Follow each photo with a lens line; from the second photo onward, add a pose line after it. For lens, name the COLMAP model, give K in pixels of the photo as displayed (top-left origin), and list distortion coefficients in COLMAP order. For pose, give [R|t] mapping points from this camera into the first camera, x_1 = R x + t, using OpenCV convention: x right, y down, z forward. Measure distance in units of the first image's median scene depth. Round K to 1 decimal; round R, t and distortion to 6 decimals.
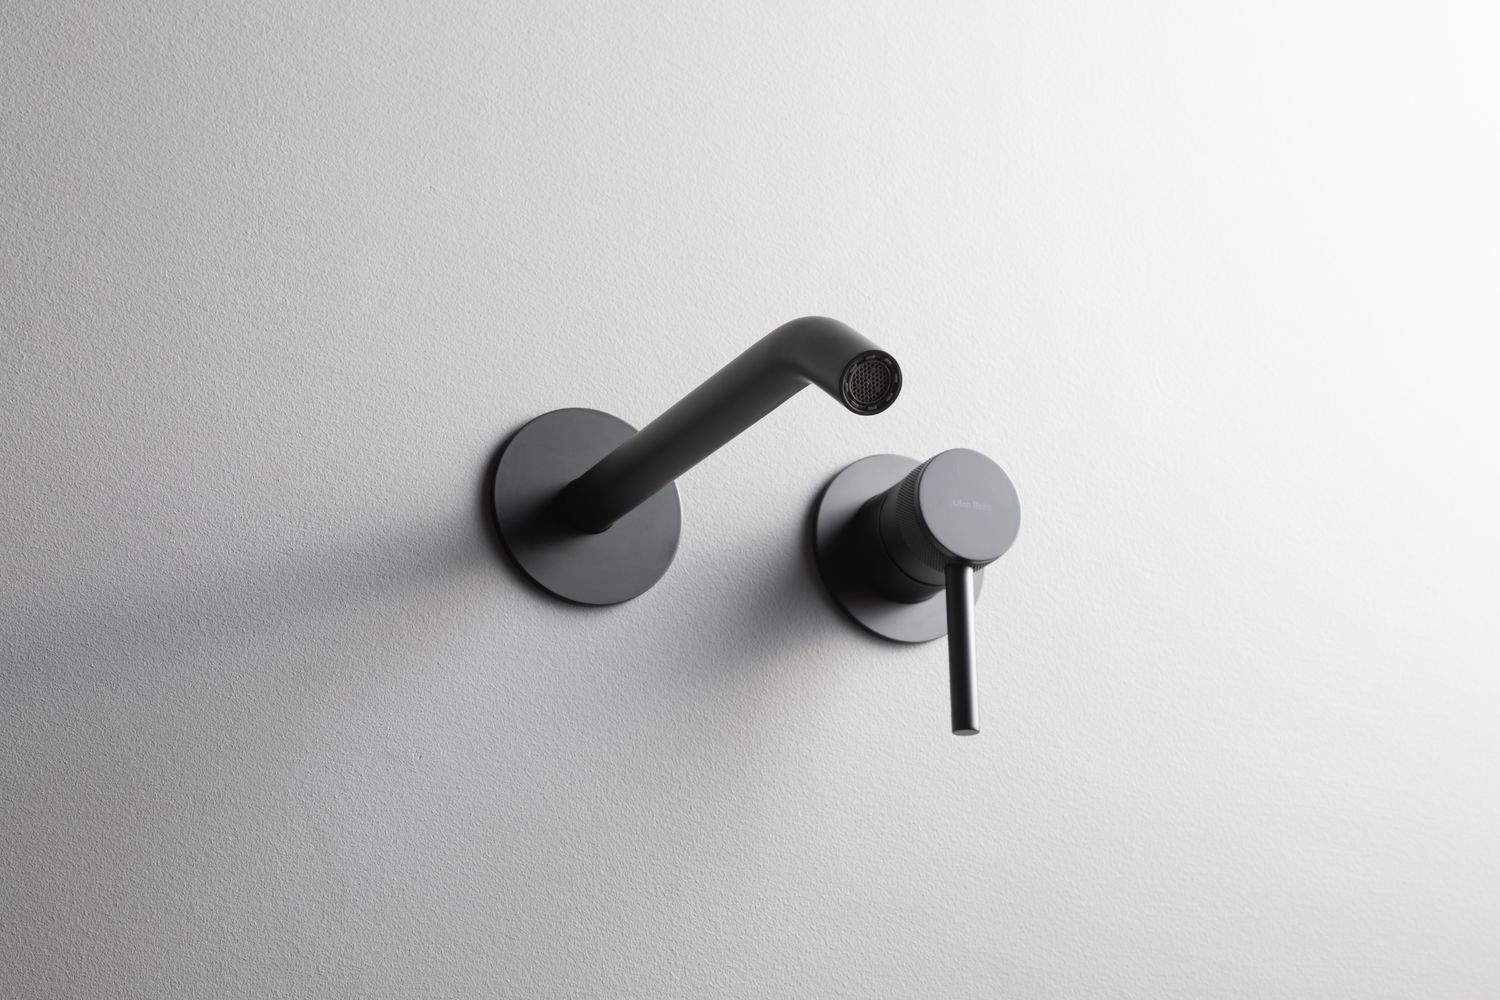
lens RADIAL K [[2781.6, 0, 752.9], [0, 2781.6, 503.3], [0, 0, 1]] dist [-0.004715, 0.000000]
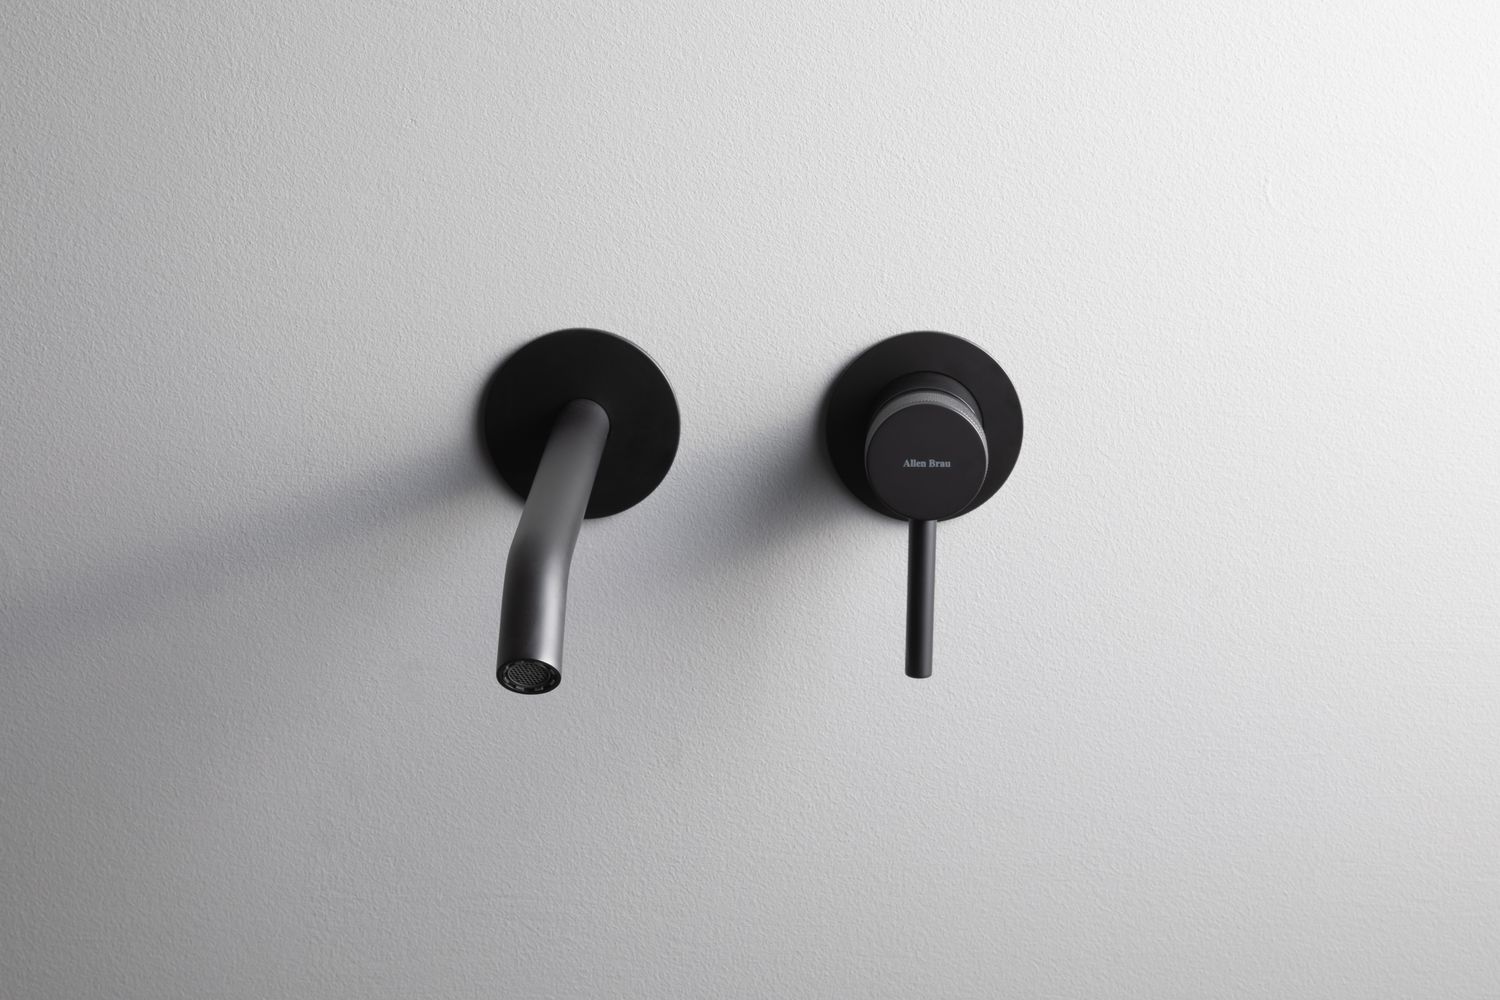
lens RADIAL K [[3075.4, 0, 746.2], [0, 3075.4, 497.4], [0, 0, 1]] dist [-0.005593, 0.000000]
pose [[0.883840, 0.147892, -0.443797, 0.518646], [0.128167, 0.835848, 0.533789, -0.592320], [0.449890, -0.528664, 0.719801, 0.182108]]
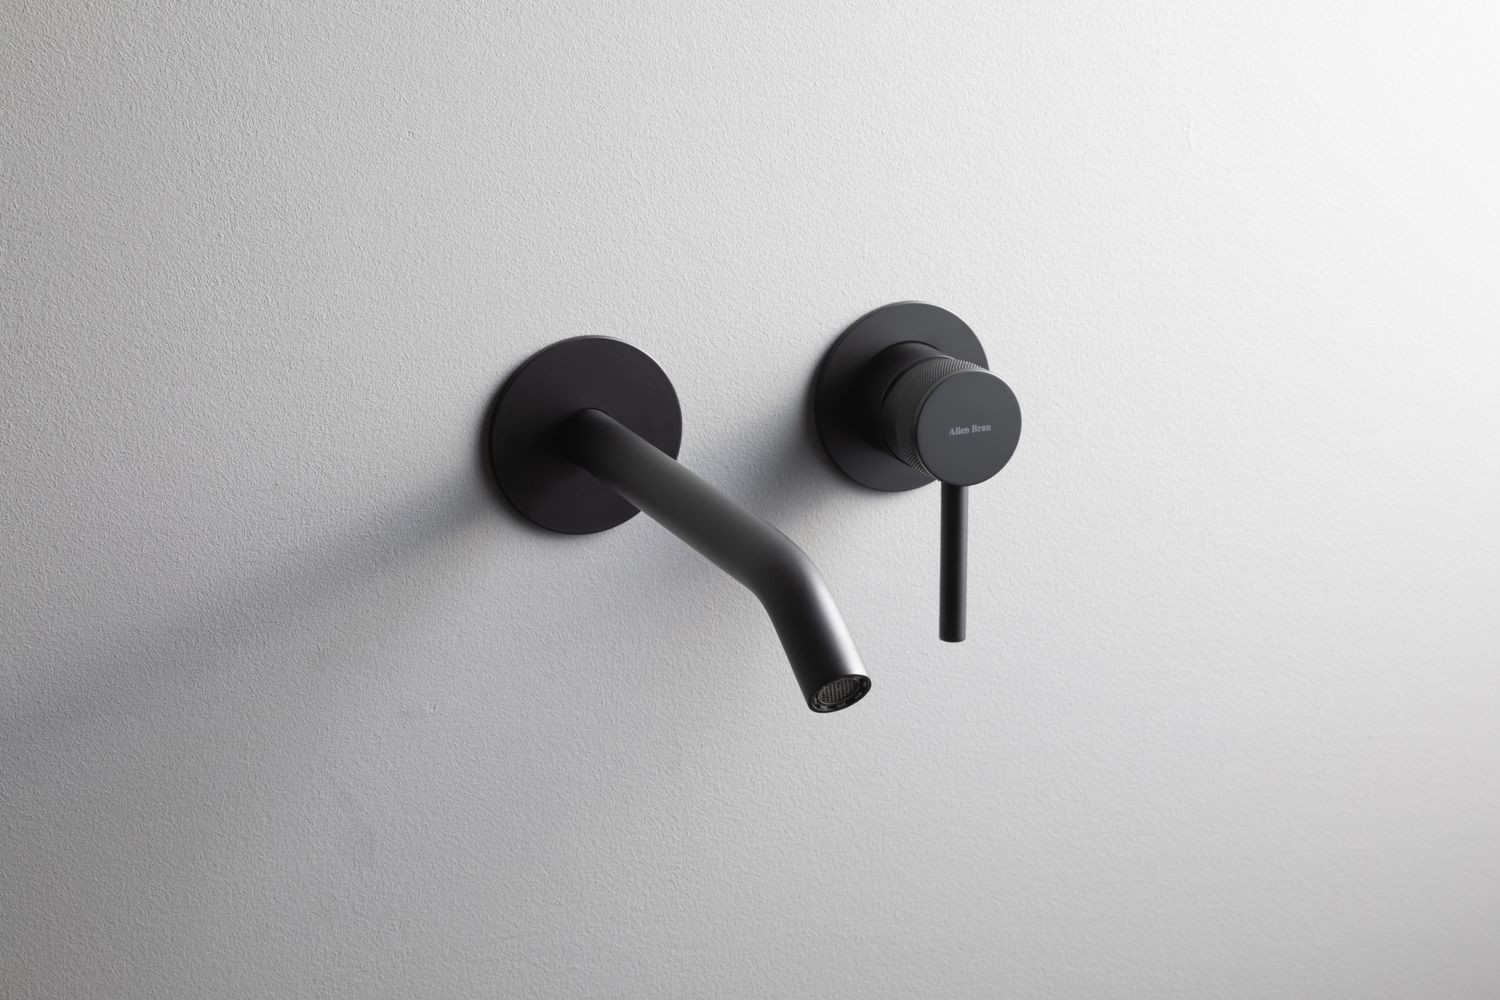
lens RADIAL K [[2781.6, 0, 750.9], [0, 2781.6, 499.0], [0, 0, 1]] dist [-0.004715, 0.000000]
pose [[0.999109, 0.023200, -0.035248, 0.036431], [0.001206, 0.819252, 0.573432, -0.563242], [0.042180, -0.572964, 0.818495, 0.167735]]
